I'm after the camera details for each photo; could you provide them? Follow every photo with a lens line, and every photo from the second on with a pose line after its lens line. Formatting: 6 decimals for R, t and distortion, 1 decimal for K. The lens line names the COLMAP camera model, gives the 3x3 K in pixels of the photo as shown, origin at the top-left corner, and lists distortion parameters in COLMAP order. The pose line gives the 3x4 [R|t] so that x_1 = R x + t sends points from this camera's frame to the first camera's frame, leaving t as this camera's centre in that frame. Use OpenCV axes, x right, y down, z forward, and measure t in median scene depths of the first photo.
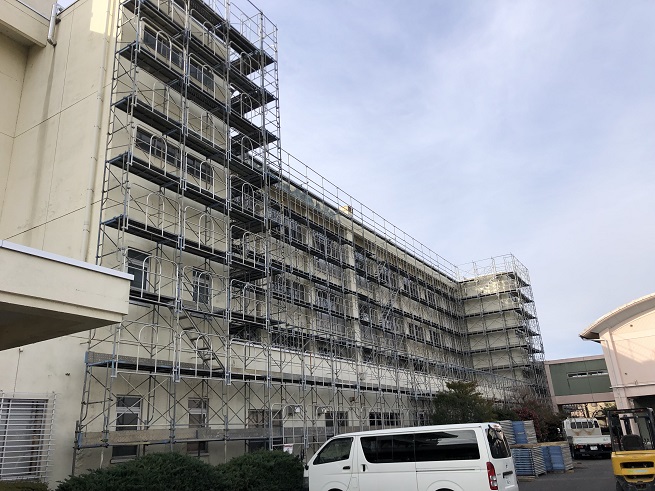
lens RADIAL K [[533.5, 0, 315.6], [0, 533.5, 232.5], [0, 0, 1]] dist [0.066013, -0.082317]
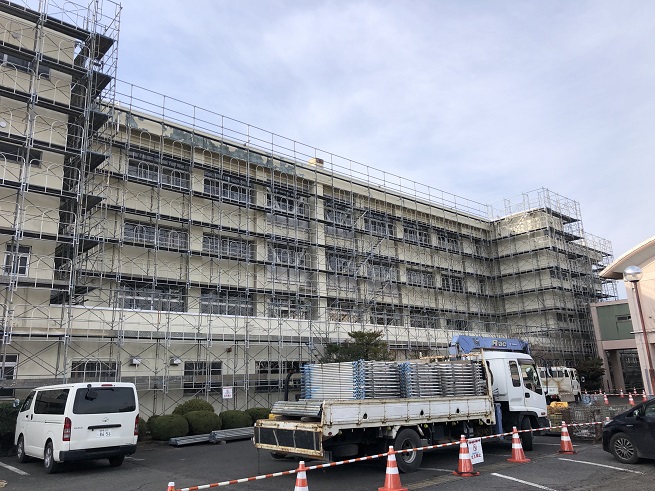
lens RADIAL K [[533.5, 0, 315.6], [0, 533.5, 232.5], [0, 0, 1]] dist [0.066013, -0.082317]
pose [[0.958350, -0.060143, -0.279191, 0.256885], [0.088828, 0.991859, 0.091247, -0.001735], [0.271431, -0.112247, 0.955890, 0.026349]]
